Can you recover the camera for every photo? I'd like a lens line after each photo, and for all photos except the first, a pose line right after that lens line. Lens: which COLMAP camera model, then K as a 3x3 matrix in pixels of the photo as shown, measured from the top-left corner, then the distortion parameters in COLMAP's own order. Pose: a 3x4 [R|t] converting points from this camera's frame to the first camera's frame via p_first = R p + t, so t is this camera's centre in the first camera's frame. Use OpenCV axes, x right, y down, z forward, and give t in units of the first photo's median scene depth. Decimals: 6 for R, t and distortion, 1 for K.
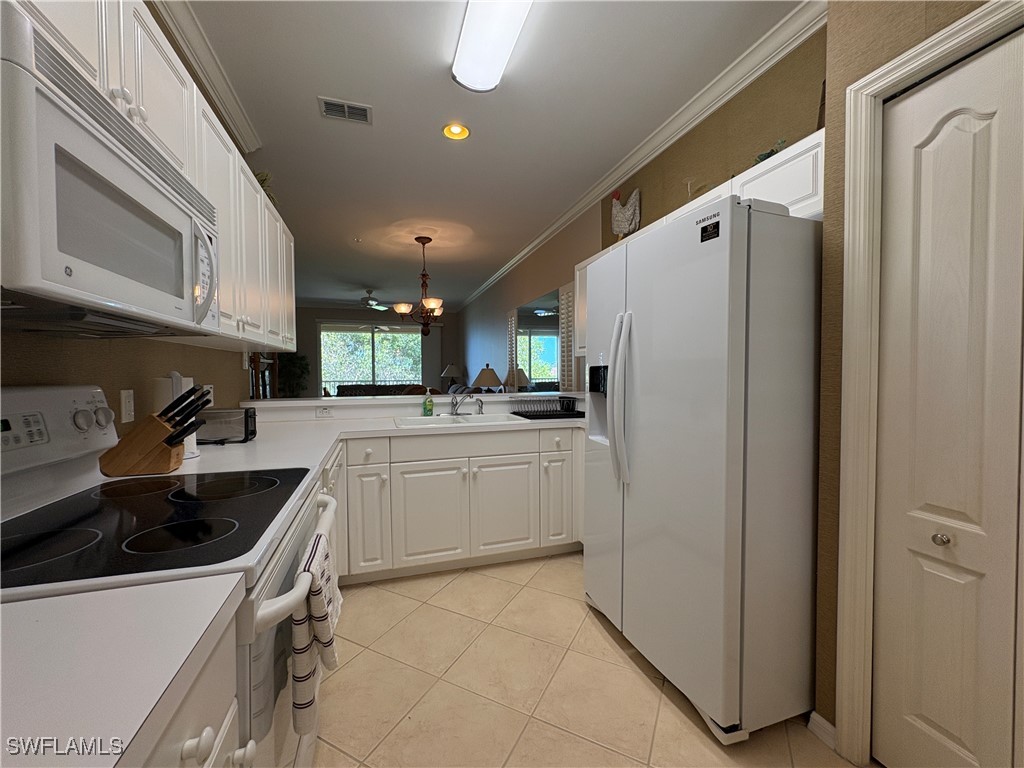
lens RADIAL K [[410.1, 0, 512.7], [0, 410.1, 383.2], [0, 0, 1]] dist [-0.002605, 0.000663]
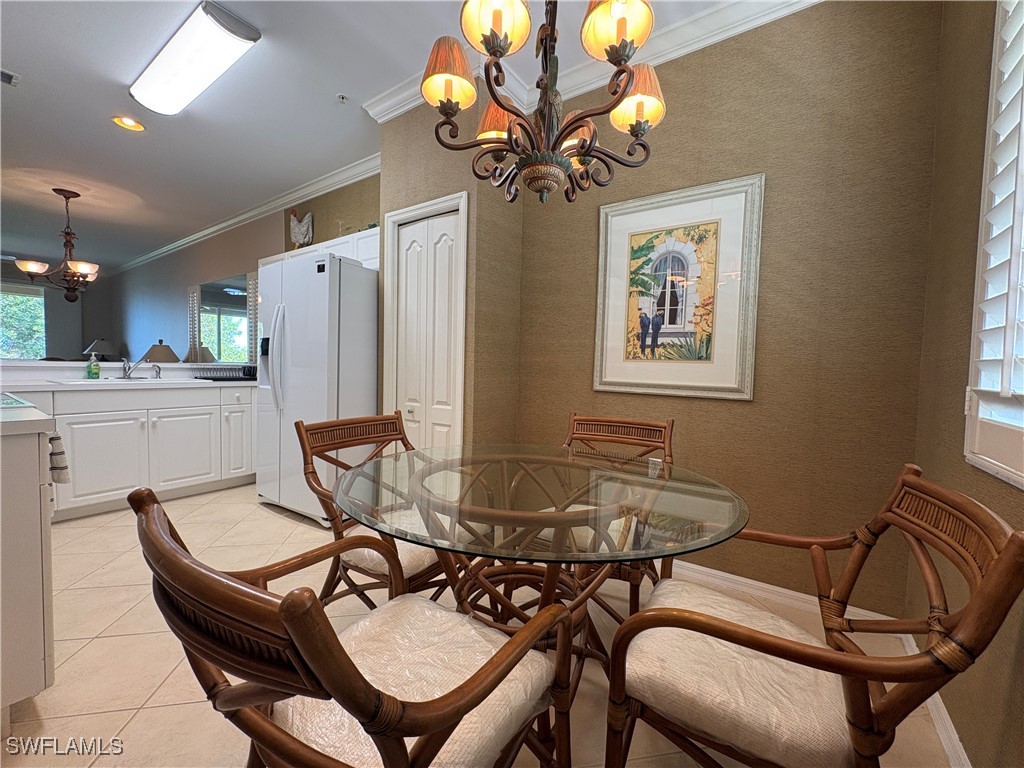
lens RADIAL K [[410.1, 0, 514.2], [0, 410.1, 384.3], [0, 0, 1]] dist [-0.002605, 0.000663]
pose [[0.790055, -0.003171, 0.613028, 0.005369], [-0.010478, 0.999771, 0.018676, 0.060019], [-0.612947, -0.021178, 0.789841, -0.492342]]
